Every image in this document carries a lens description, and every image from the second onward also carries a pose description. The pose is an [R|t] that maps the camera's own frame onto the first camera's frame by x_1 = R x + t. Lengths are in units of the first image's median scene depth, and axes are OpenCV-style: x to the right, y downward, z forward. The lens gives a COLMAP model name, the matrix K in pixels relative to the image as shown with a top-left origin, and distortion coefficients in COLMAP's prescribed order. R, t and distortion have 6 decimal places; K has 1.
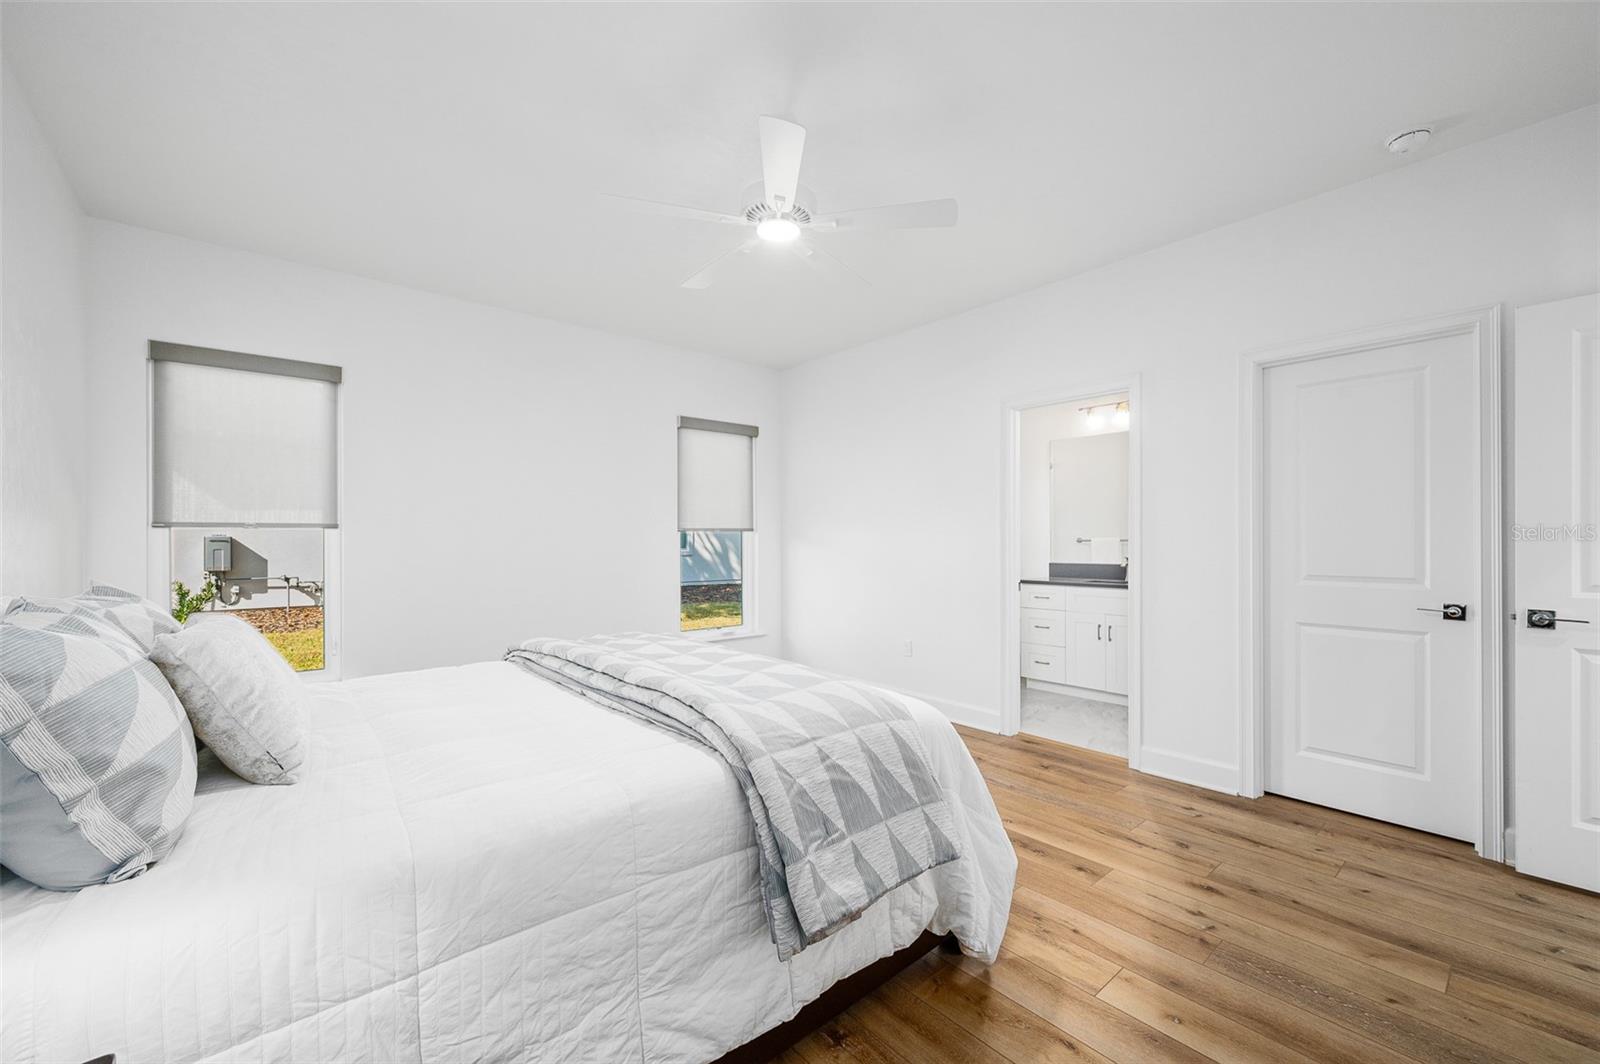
lens RADIAL K [[636.8, 0, 807.3], [0, 636.8, 544.2], [0, 0, 1]] dist [-0.001355, 0.000770]
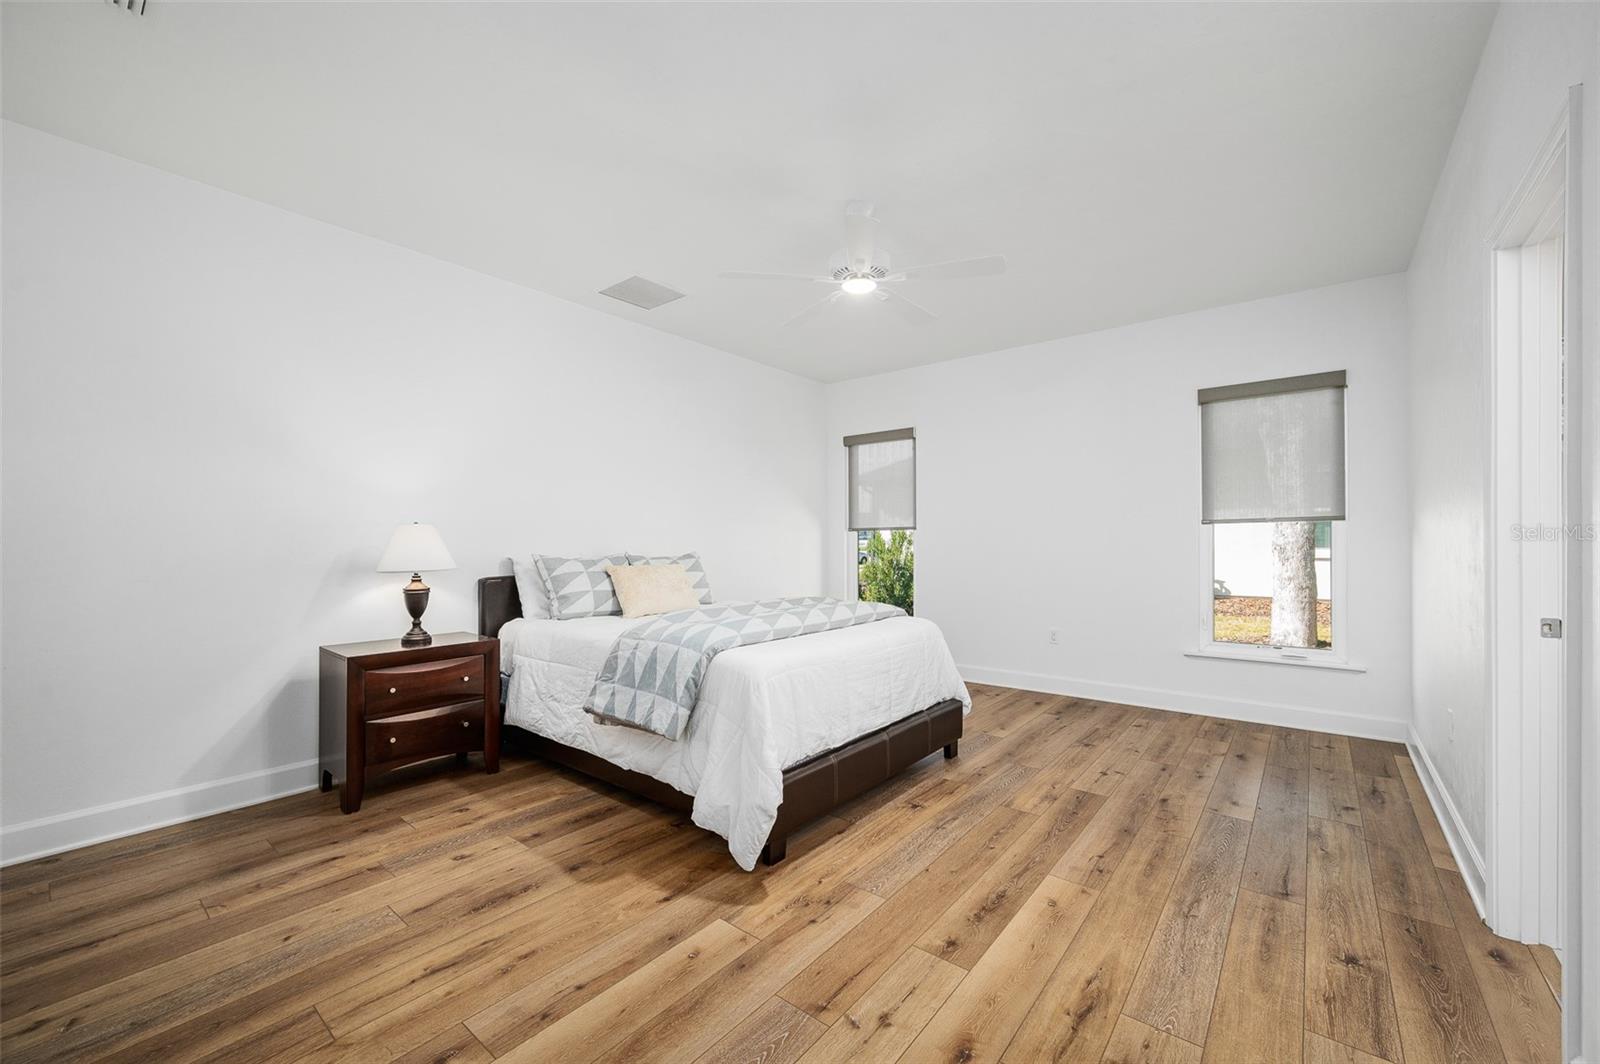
lens RADIAL K [[636.8, 0, 809.1], [0, 636.8, 533.8], [0, 0, 1]] dist [-0.001355, 0.000770]
pose [[0.181993, -0.008180, -0.983266, 0.871709], [0.001515, 0.999967, -0.008038, 0.000574], [0.983299, -0.000027, 0.181999, 0.497375]]
